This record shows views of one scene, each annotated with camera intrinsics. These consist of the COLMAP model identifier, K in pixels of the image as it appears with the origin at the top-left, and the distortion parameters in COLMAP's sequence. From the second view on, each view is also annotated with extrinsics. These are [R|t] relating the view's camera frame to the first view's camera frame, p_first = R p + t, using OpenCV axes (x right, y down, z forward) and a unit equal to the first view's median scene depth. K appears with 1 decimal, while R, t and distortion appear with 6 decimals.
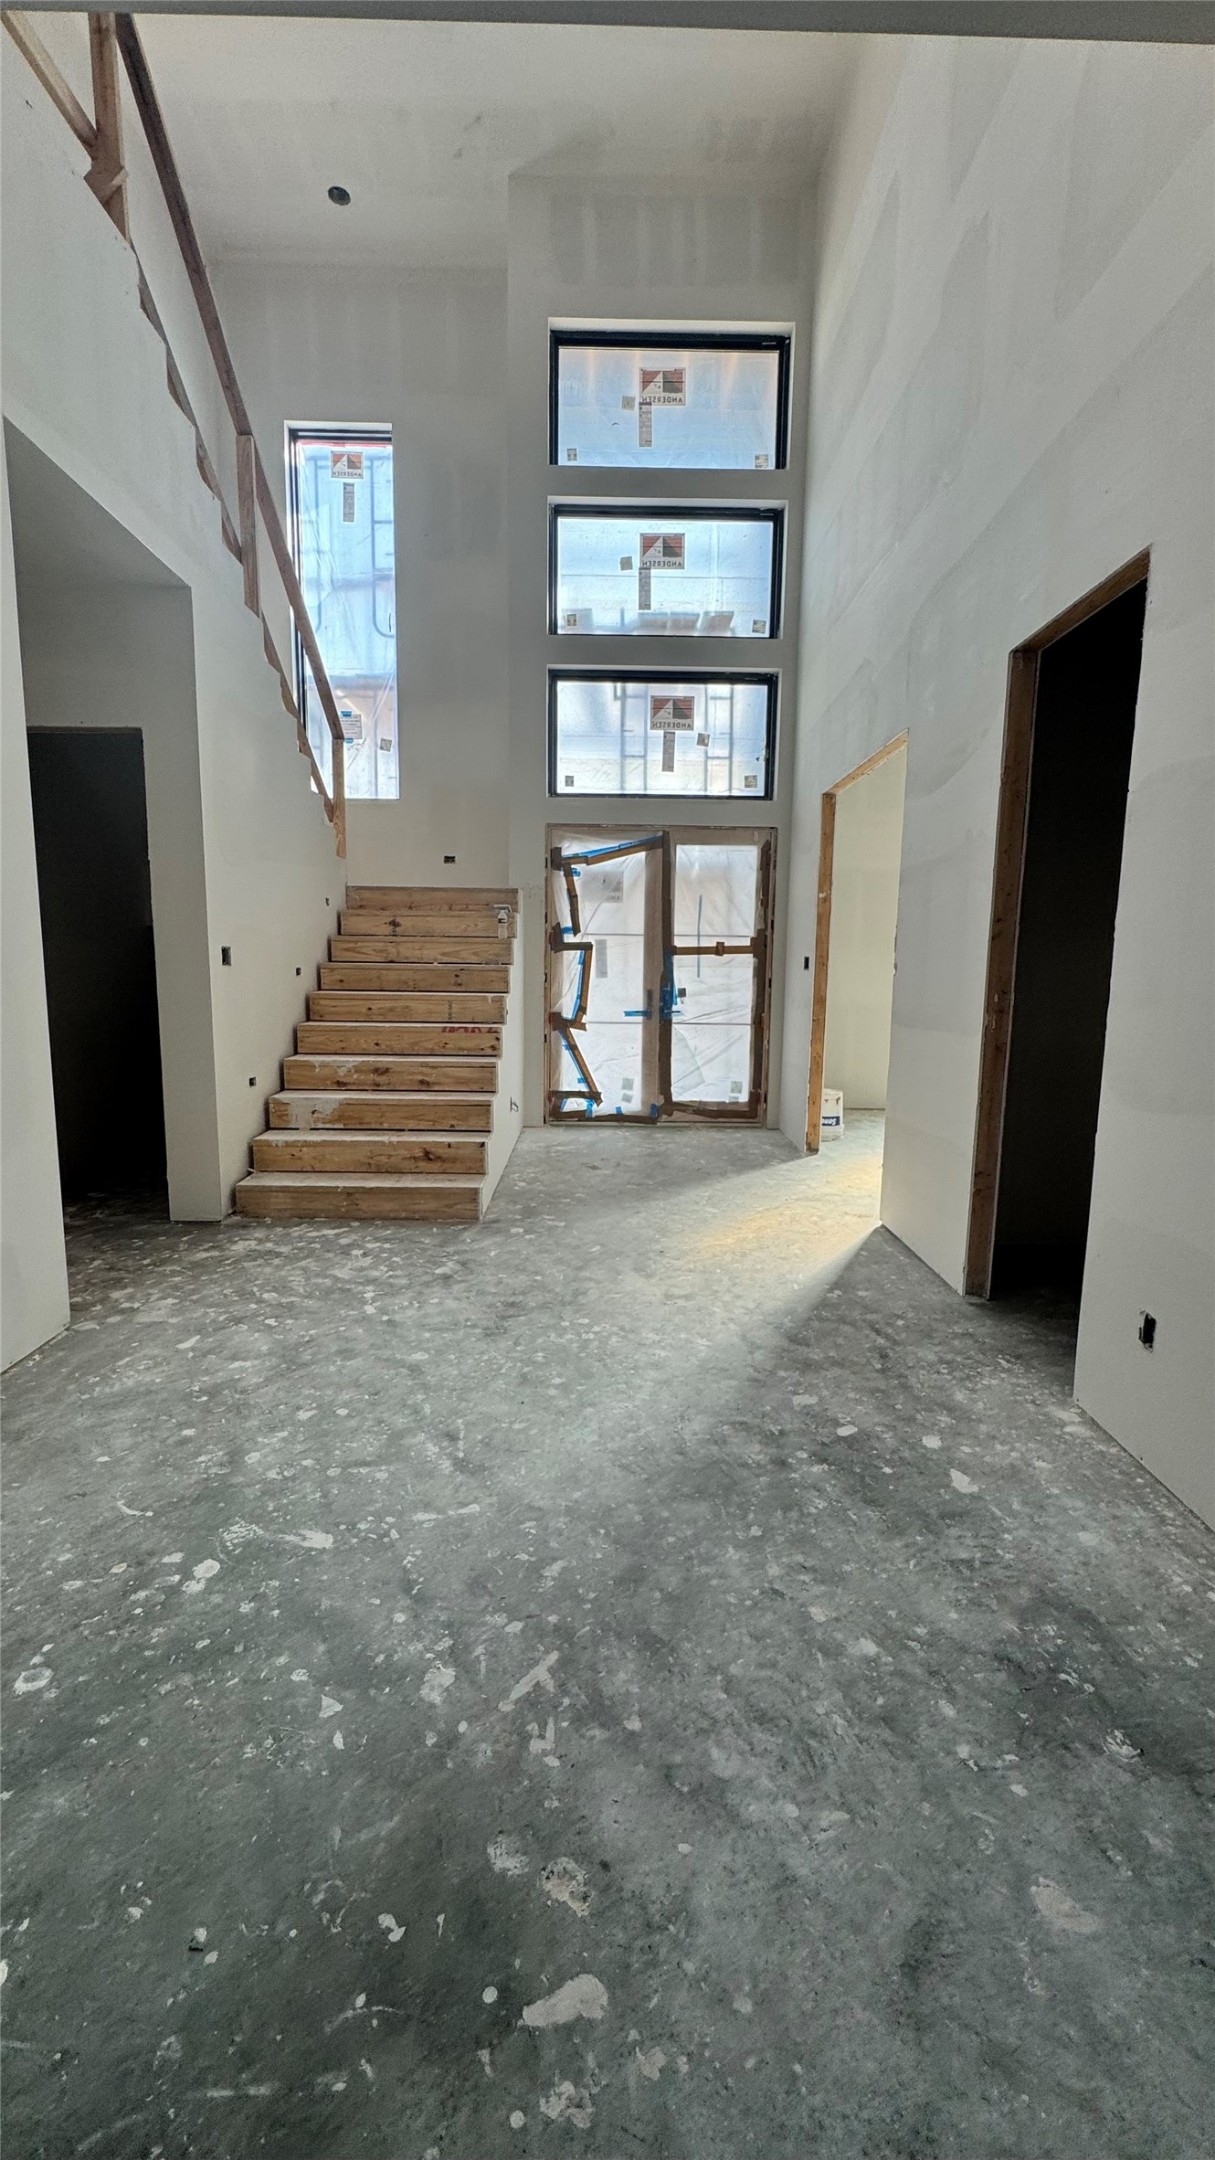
lens RADIAL K [[863.4, 0, 600.9], [0, 863.4, 1081.6], [0, 0, 1]] dist [-0.003968, -0.000148]
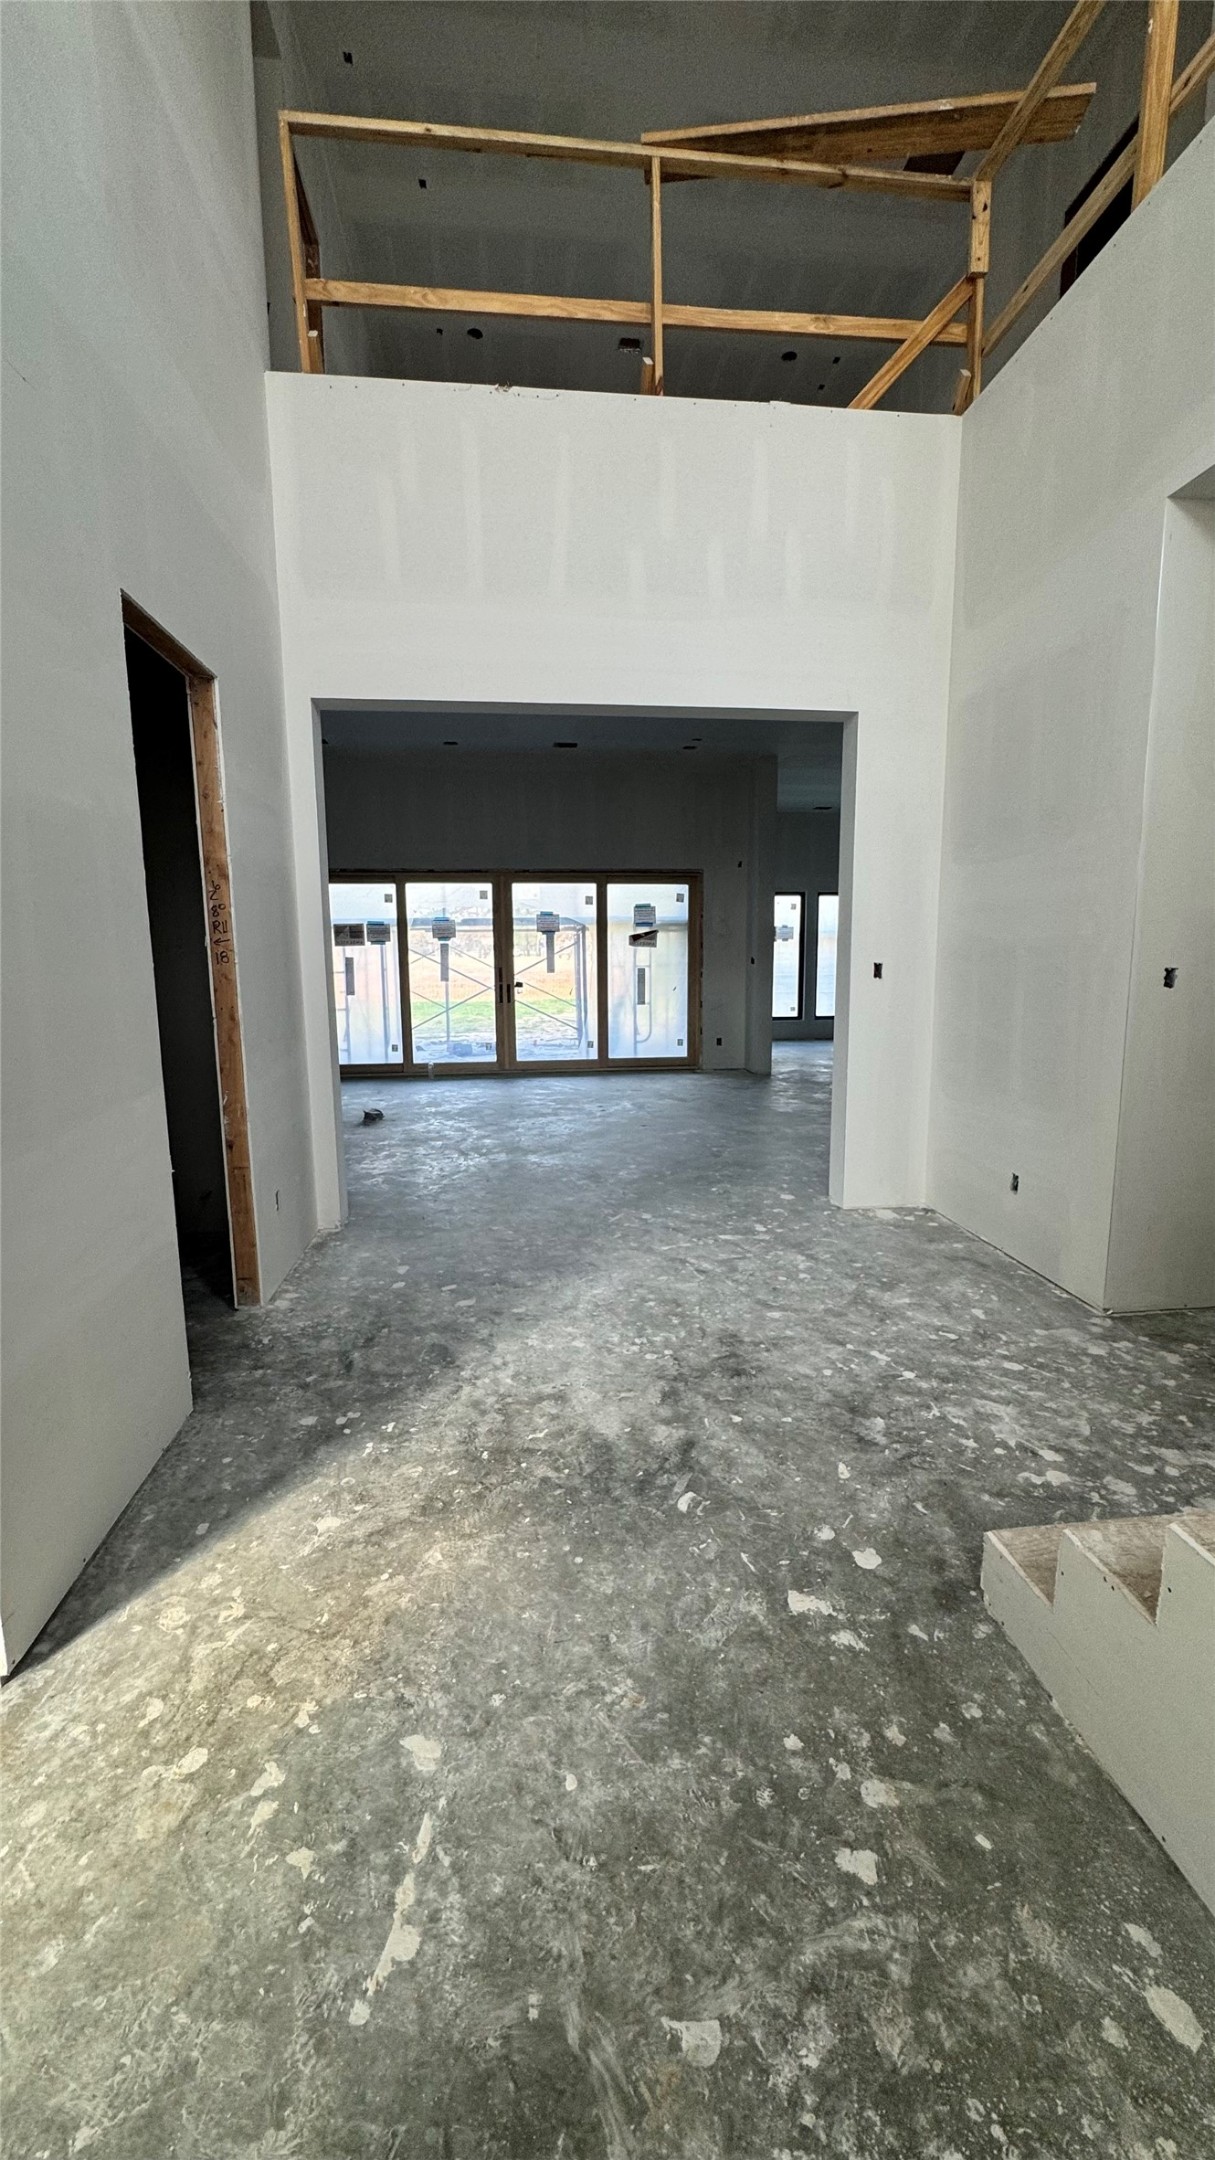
lens RADIAL K [[863.4, 0, 611.6], [0, 863.4, 1085.9], [0, 0, 1]] dist [-0.003968, -0.000148]
pose [[-0.993585, 0.012376, -0.112408, 0.130342], [-0.020609, 0.957532, 0.287588, -0.294517], [0.111194, 0.288060, -0.951135, 1.848842]]
